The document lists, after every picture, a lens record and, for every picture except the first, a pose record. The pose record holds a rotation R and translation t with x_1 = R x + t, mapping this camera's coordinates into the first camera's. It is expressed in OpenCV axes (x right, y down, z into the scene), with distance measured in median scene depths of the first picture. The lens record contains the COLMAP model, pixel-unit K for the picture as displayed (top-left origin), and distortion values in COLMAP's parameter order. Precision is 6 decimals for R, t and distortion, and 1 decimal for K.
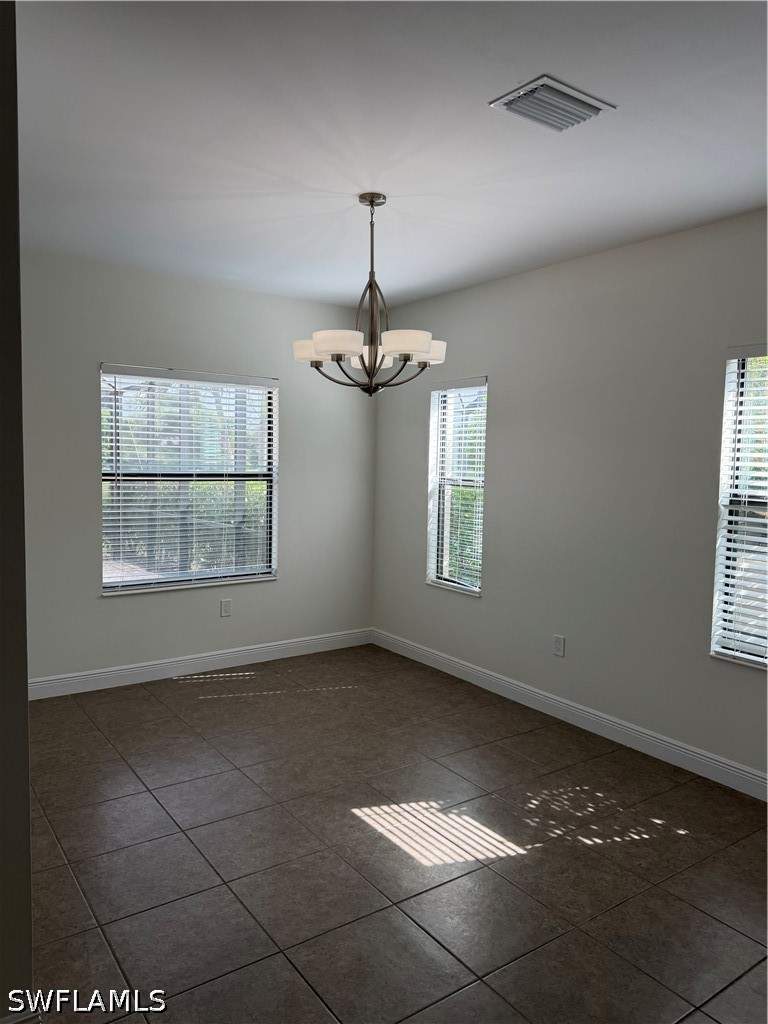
lens RADIAL K [[734.2, 0, 380.3], [0, 734.2, 514.3], [0, 0, 1]] dist [0.031225, -0.005618]
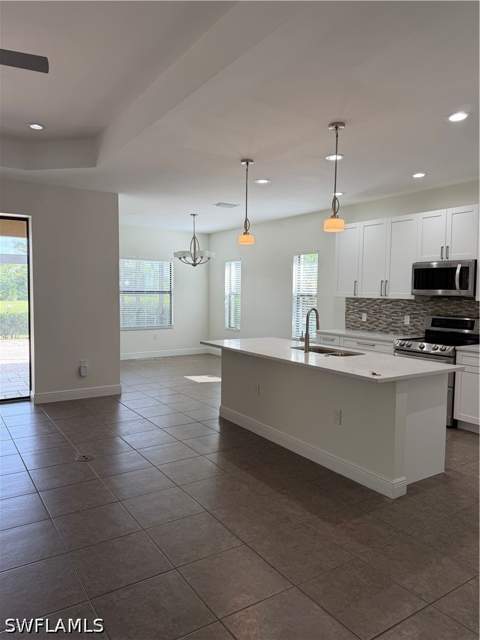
lens RADIAL K [[458.9, 0, 240.8], [0, 458.9, 321.1], [0, 0, 1]] dist [0.031225, -0.005618]
pose [[0.999705, -0.008812, -0.022650, 0.167489], [0.008492, 0.999863, -0.014191, 0.091835], [0.022772, 0.013995, 0.999643, -0.810336]]
